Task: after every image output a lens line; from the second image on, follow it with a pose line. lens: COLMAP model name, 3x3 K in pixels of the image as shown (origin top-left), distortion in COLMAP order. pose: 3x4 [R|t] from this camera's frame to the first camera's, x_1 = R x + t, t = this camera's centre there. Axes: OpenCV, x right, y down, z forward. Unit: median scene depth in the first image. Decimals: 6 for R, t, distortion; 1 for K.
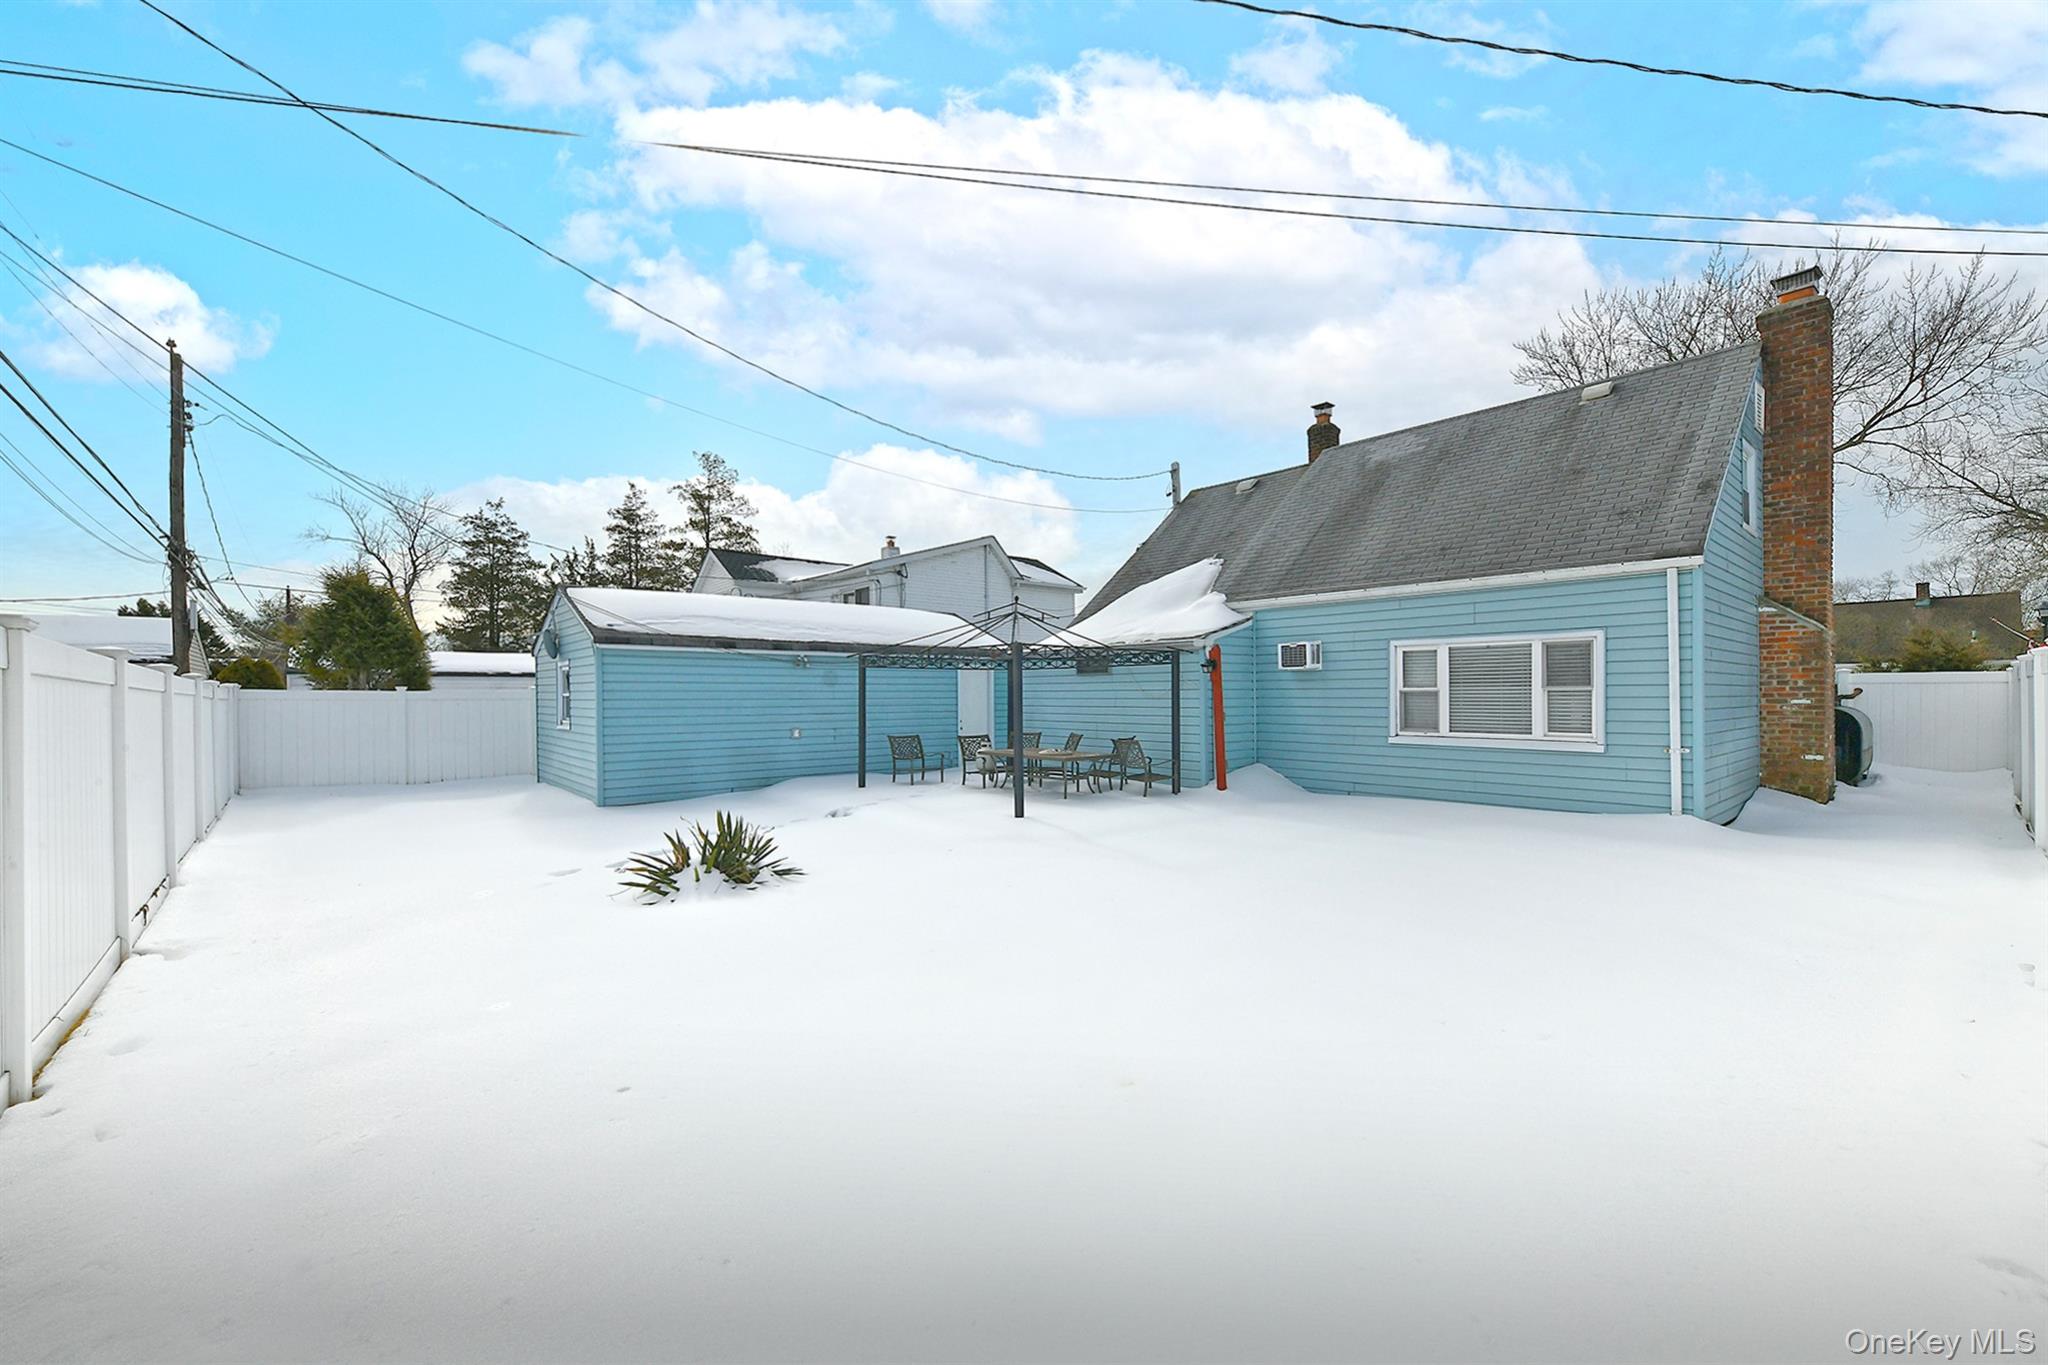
lens RADIAL K [[814.4, 0, 1019.3], [0, 814.4, 692.0], [0, 0, 1]] dist [-0.011689, -0.000096]
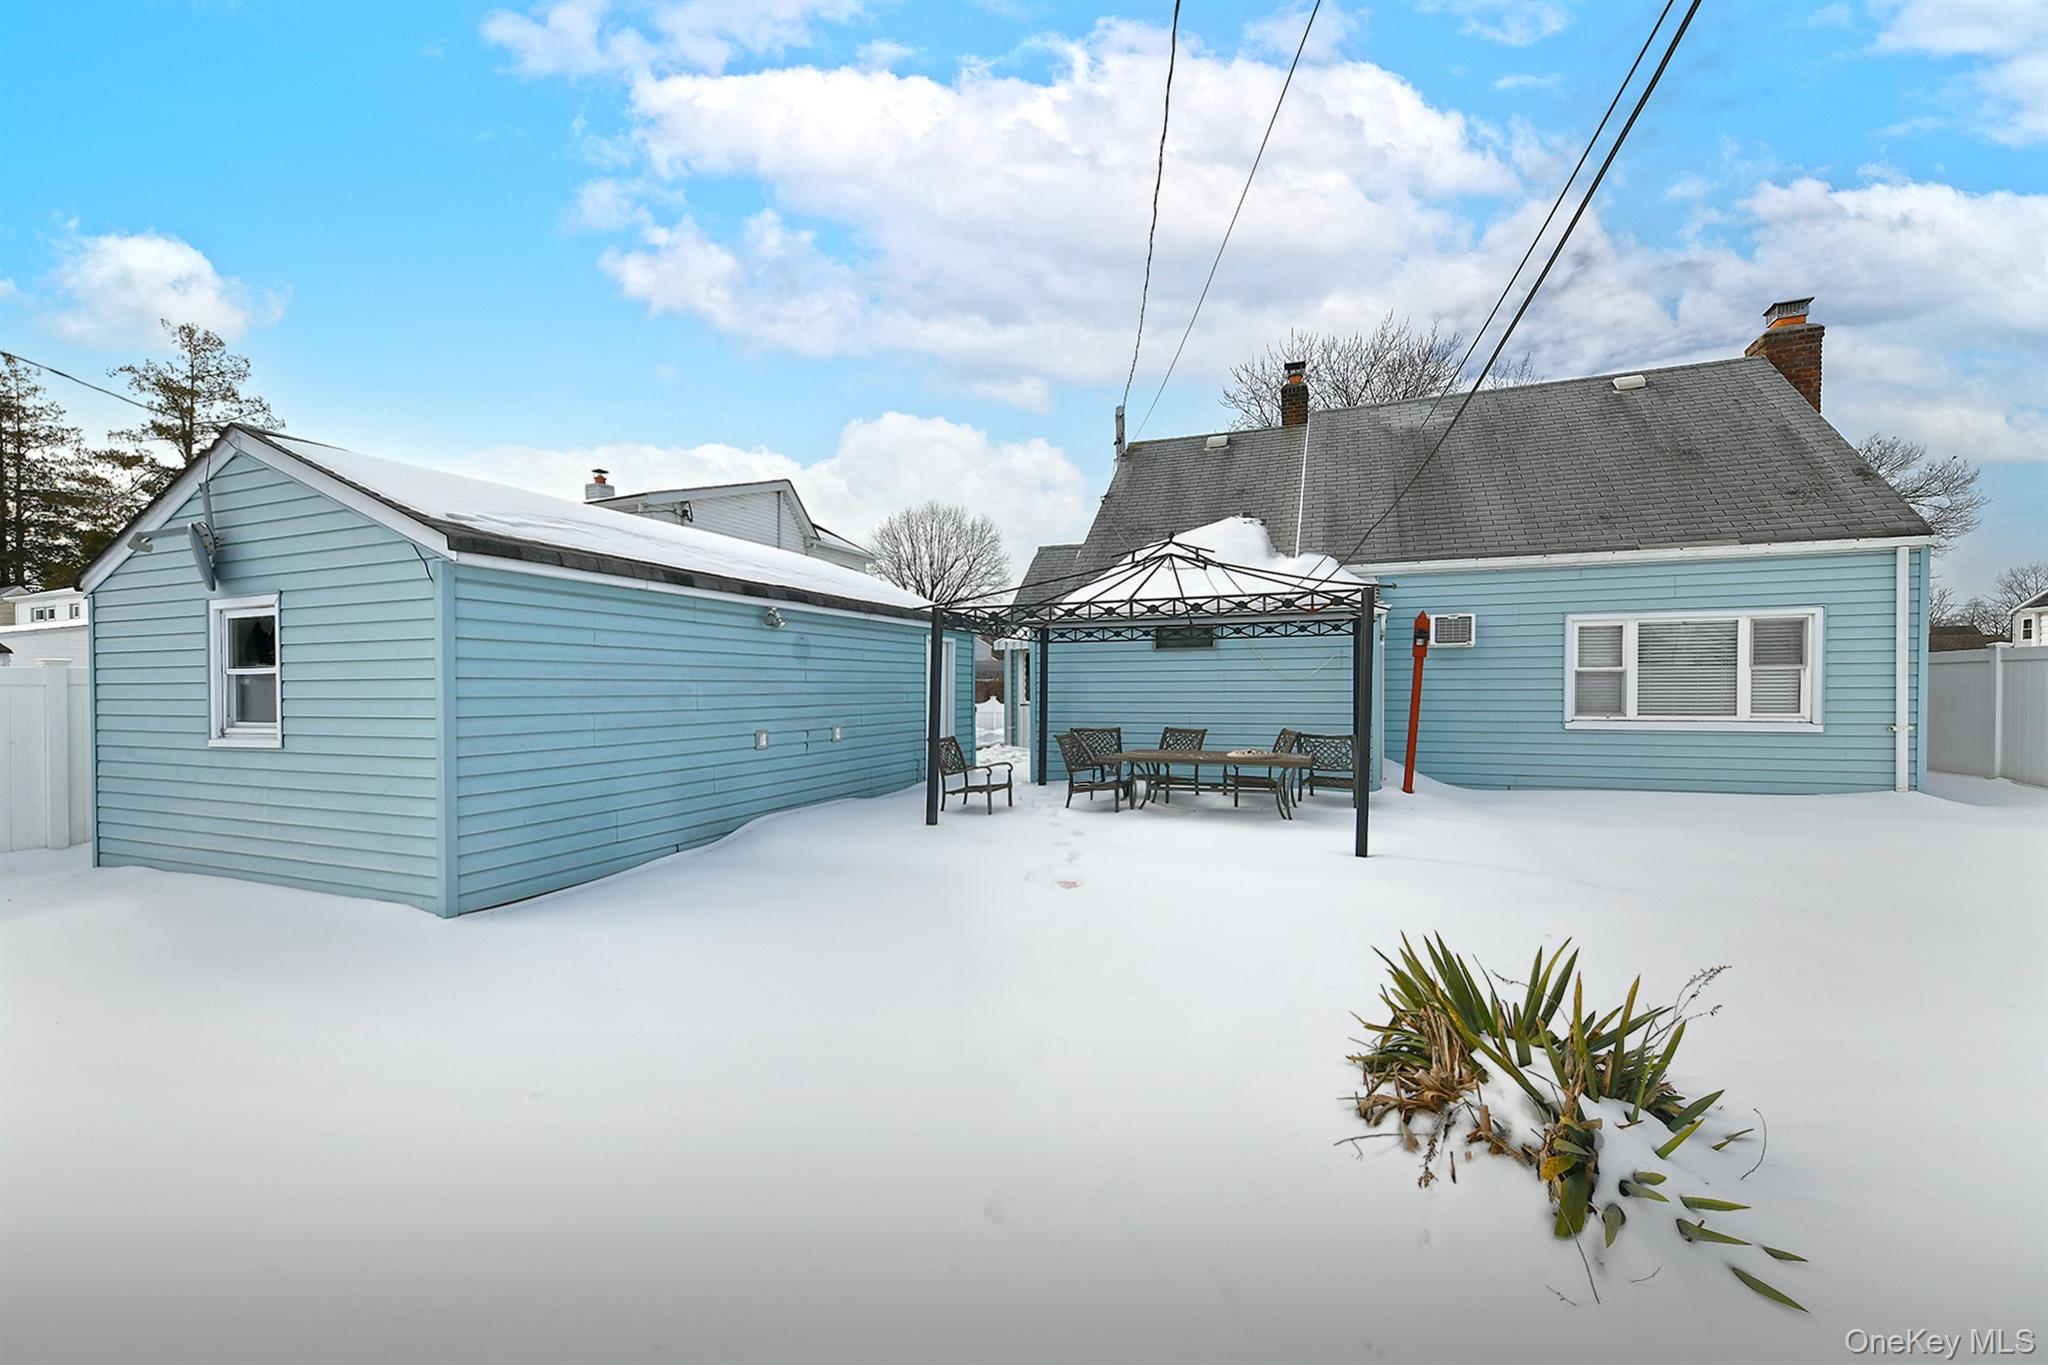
lens RADIAL K [[814.4, 0, 1023.3], [0, 814.4, 687.5], [0, 0, 1]] dist [-0.011689, -0.000096]
pose [[0.880891, -0.001199, 0.473317, -0.404165], [0.000771, 0.999999, 0.001098, 0.012866], [-0.473318, -0.000602, 0.880892, 0.409486]]
